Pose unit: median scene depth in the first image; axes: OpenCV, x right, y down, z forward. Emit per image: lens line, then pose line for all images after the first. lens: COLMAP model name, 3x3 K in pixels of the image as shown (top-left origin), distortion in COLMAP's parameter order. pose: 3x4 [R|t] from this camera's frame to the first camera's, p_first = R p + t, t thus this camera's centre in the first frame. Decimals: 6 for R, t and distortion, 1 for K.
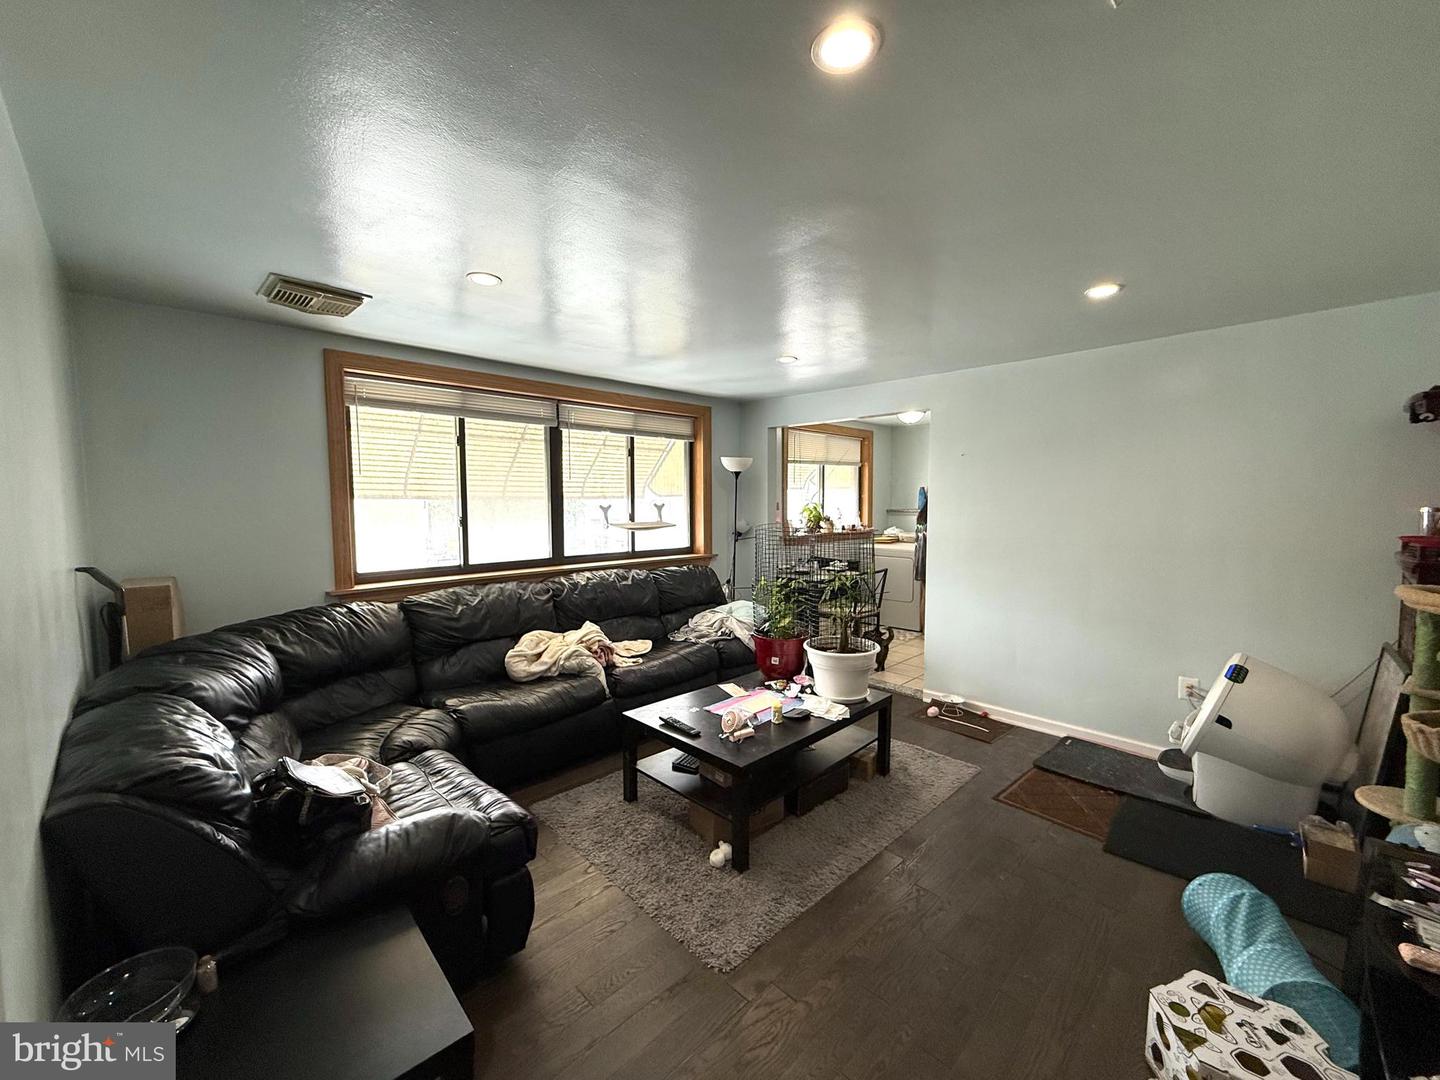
lens RADIAL K [[574.2, 0, 716.4], [0, 574.2, 539.8], [0, 0, 1]] dist [0.000030, 0.000373]
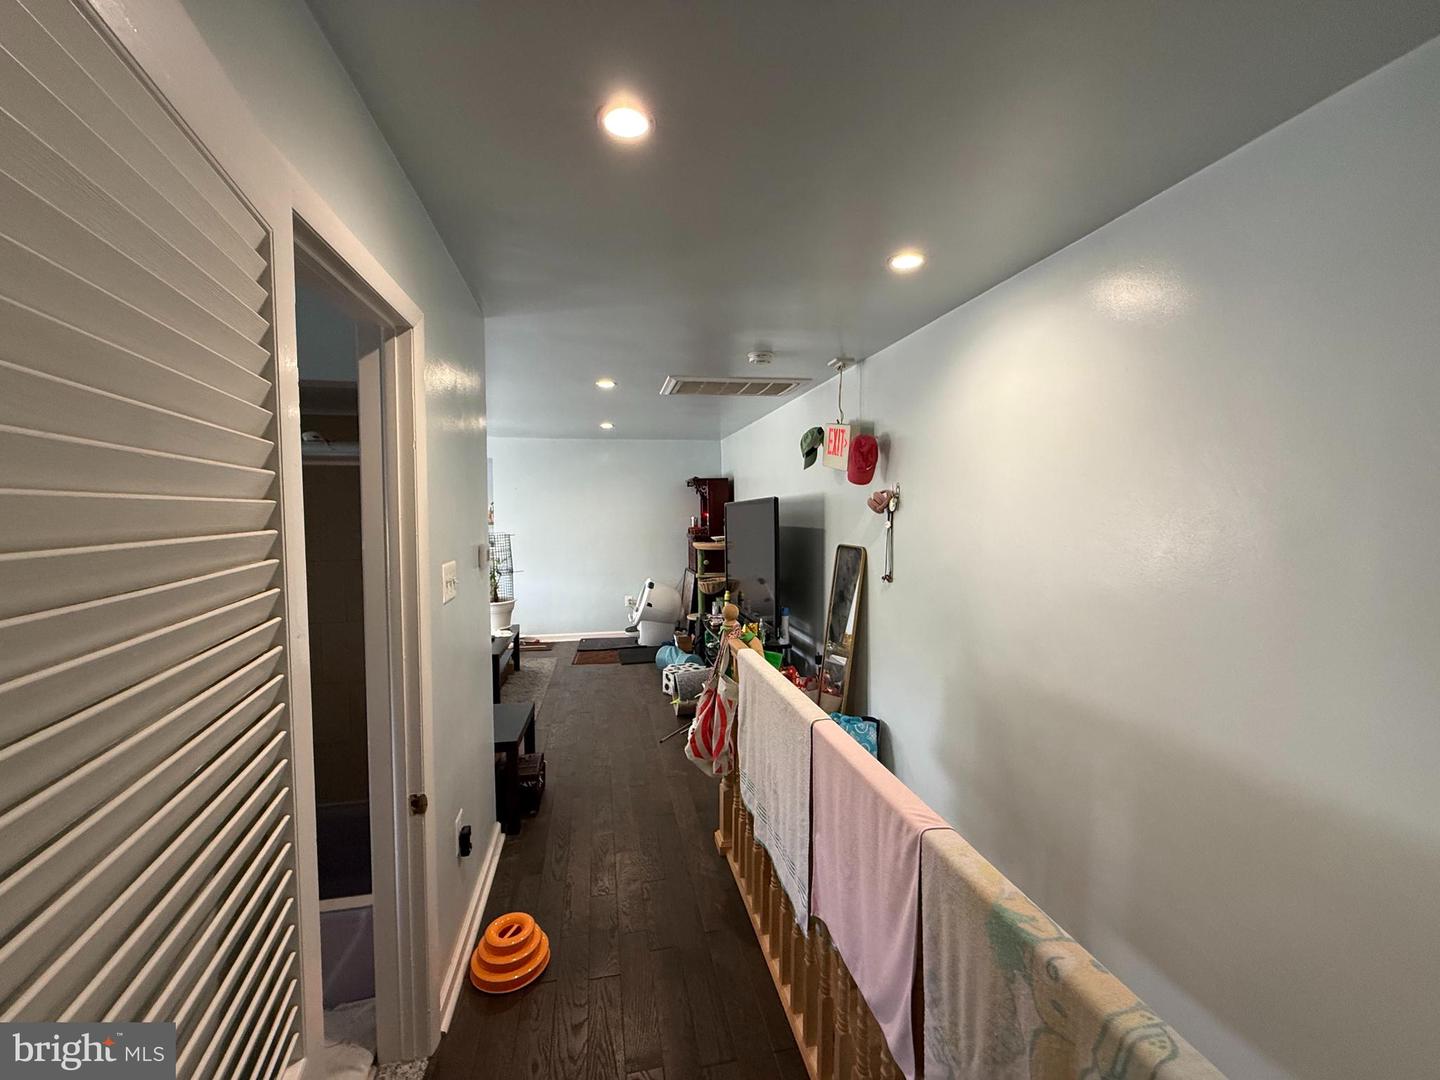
lens RADIAL K [[574.2, 0, 716.4], [0, 574.2, 539.8], [0, 0, 1]] dist [0.000030, 0.000373]
pose [[0.547526, -0.040360, 0.835814, -0.992284], [0.062841, 0.997999, 0.007026, 0.039623], [-0.834425, 0.048676, 0.548967, -0.595158]]
